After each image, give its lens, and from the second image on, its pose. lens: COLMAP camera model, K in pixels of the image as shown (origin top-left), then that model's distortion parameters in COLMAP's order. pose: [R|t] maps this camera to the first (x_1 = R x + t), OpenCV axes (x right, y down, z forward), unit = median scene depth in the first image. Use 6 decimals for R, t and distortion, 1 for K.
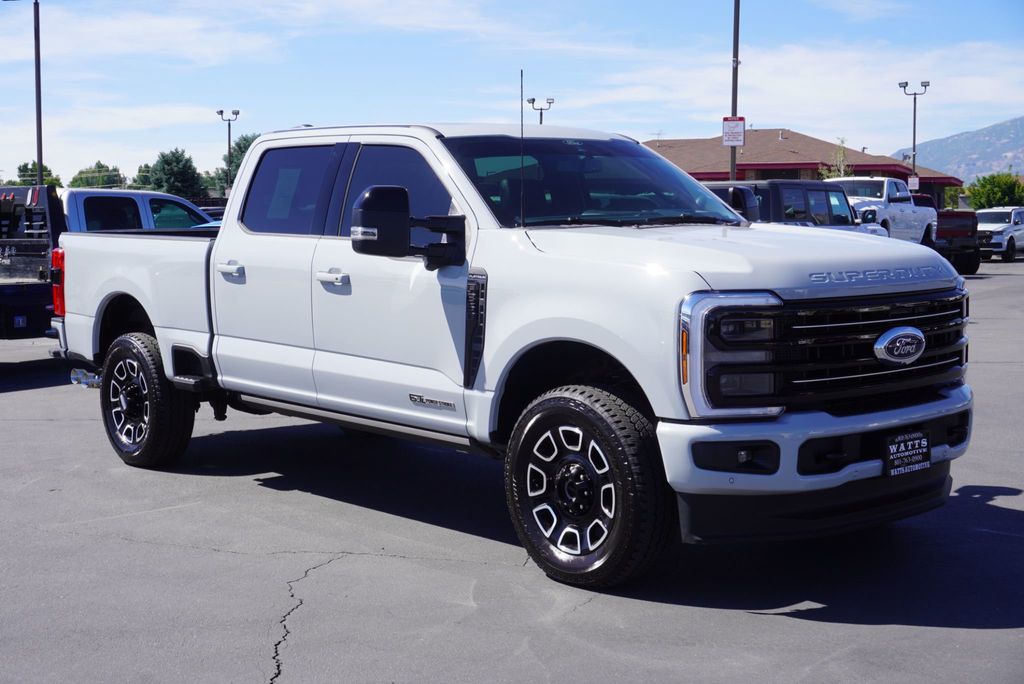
lens RADIAL K [[1423.9, 0, 512.2], [0, 1423.9, 309.3], [0, 0, 1]] dist [0.016862, 0.054213]
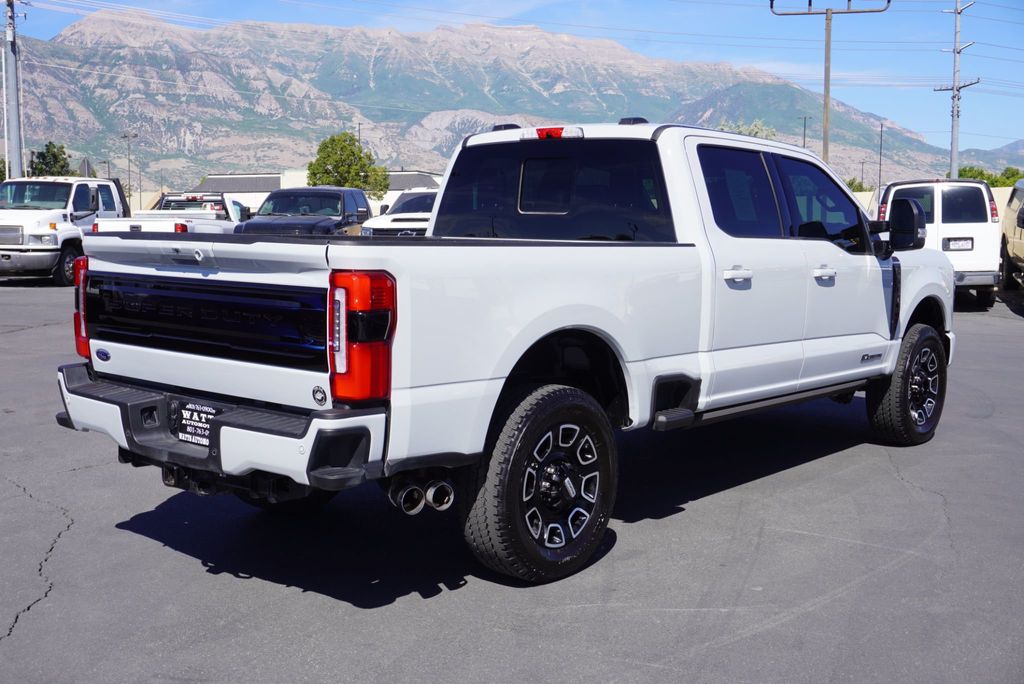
lens RADIAL K [[1177.0, 0, 512.0], [0, 1177.0, 342.0], [0, 0, 1]] dist [0.008072, 0.012712]
pose [[-0.149946, -0.097633, 0.983862, -1.164598], [0.057874, 0.992539, 0.107315, -0.095018], [-0.986999, 0.073031, -0.143177, 1.559141]]
